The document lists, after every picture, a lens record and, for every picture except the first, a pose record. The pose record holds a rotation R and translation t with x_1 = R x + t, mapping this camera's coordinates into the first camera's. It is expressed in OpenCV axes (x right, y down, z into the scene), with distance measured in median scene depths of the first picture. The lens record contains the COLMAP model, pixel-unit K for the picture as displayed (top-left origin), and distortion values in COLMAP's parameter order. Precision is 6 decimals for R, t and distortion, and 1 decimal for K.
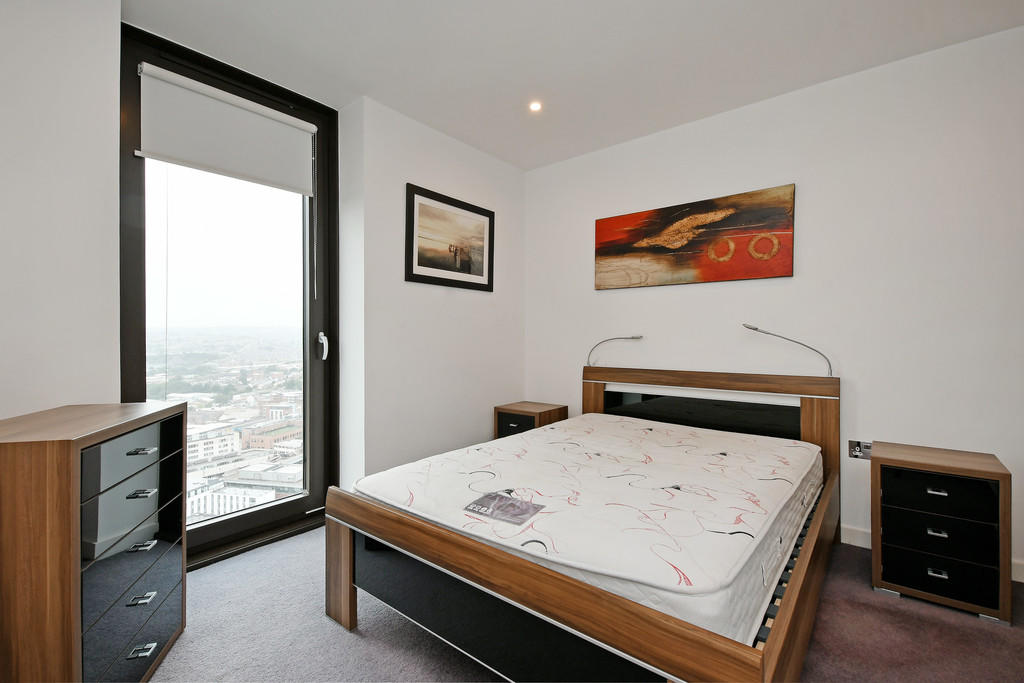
lens RADIAL K [[454.8, 0, 514.4], [0, 454.8, 335.8], [0, 0, 1]] dist [0.026640, 0.000172]
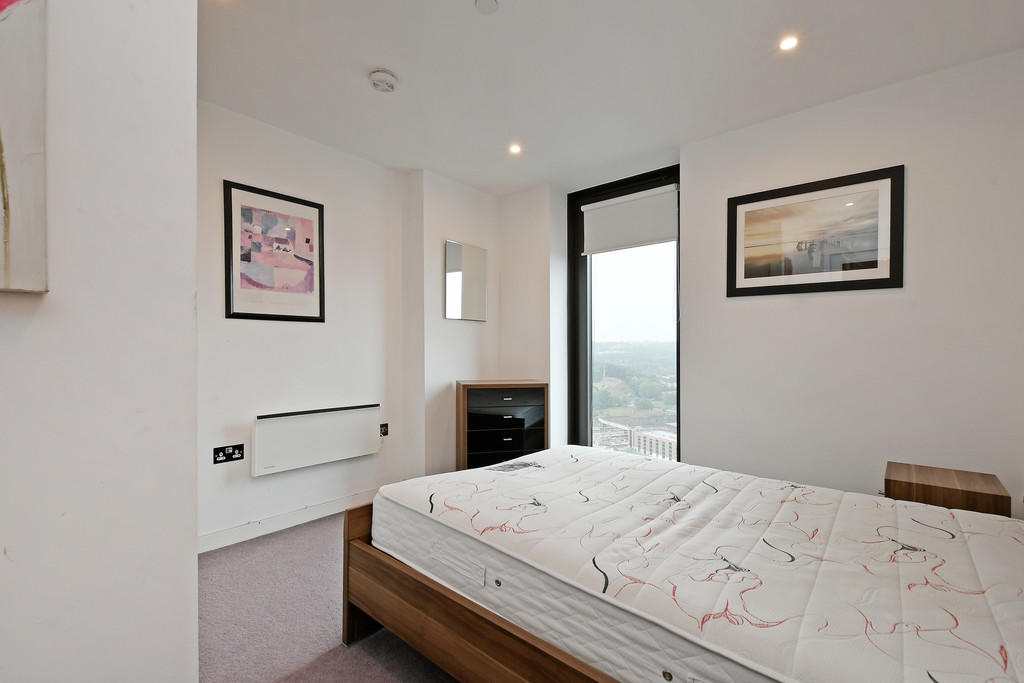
lens RADIAL K [[454.8, 0, 509.3], [0, 454.8, 346.1], [0, 0, 1]] dist [0.026640, 0.000172]
pose [[-0.031719, -0.005721, -0.999480, 0.753418], [-0.010186, 0.999934, -0.005400, -0.002937], [0.999445, 0.010010, -0.031775, 0.542265]]
